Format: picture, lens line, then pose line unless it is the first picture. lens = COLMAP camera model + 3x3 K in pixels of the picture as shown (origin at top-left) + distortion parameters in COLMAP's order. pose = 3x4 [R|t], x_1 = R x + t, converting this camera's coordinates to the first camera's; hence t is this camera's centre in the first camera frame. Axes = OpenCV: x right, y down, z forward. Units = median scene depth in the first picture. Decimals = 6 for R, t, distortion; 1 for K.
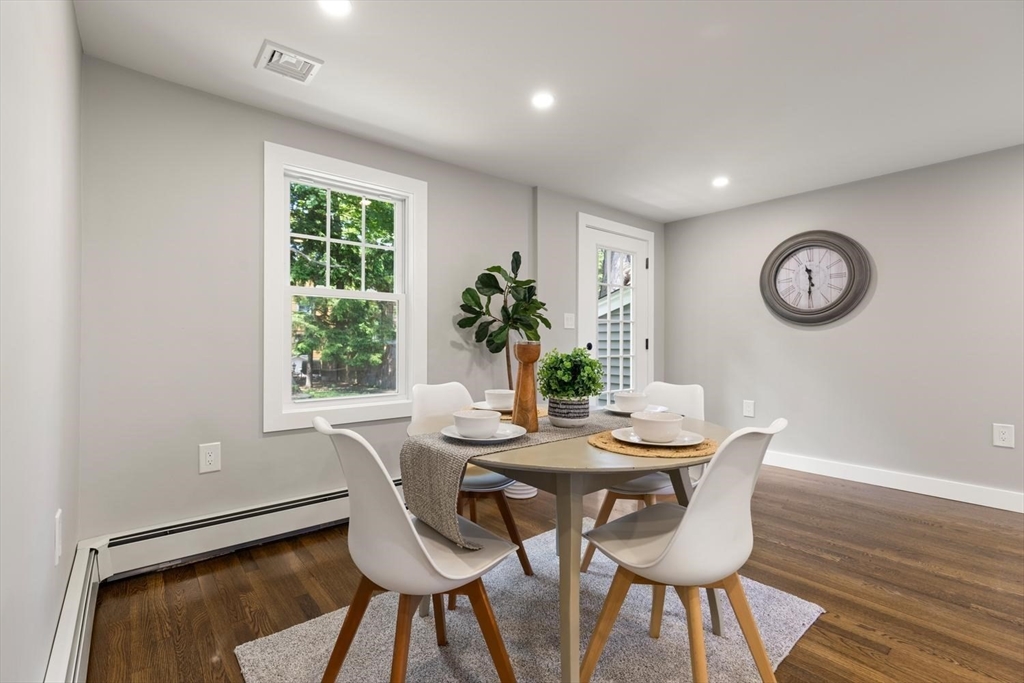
lens RADIAL K [[463.8, 0, 504.0], [0, 463.8, 342.0], [0, 0, 1]] dist [-0.000839, -0.000007]
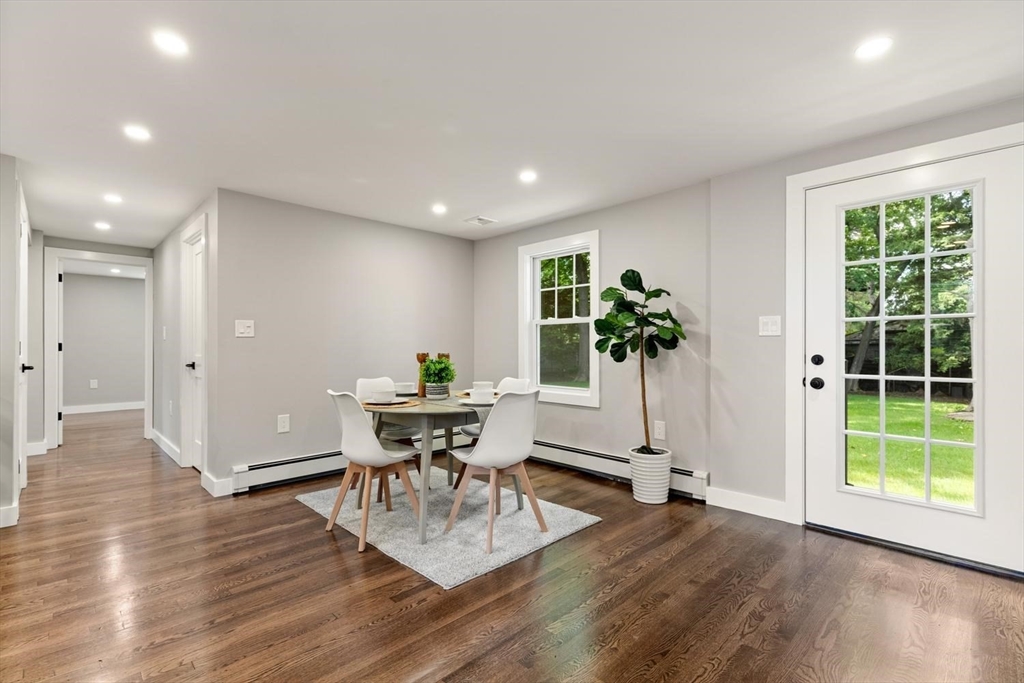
lens RADIAL K [[472.1, 0, 512.5], [0, 472.1, 344.9], [0, 0, 1]] dist [-0.002285, -0.000347]
pose [[0.079194, -0.008298, -0.996825, 1.193590], [-0.002247, 0.999961, -0.008503, -0.007836], [0.996857, 0.002913, 0.079173, 0.681934]]
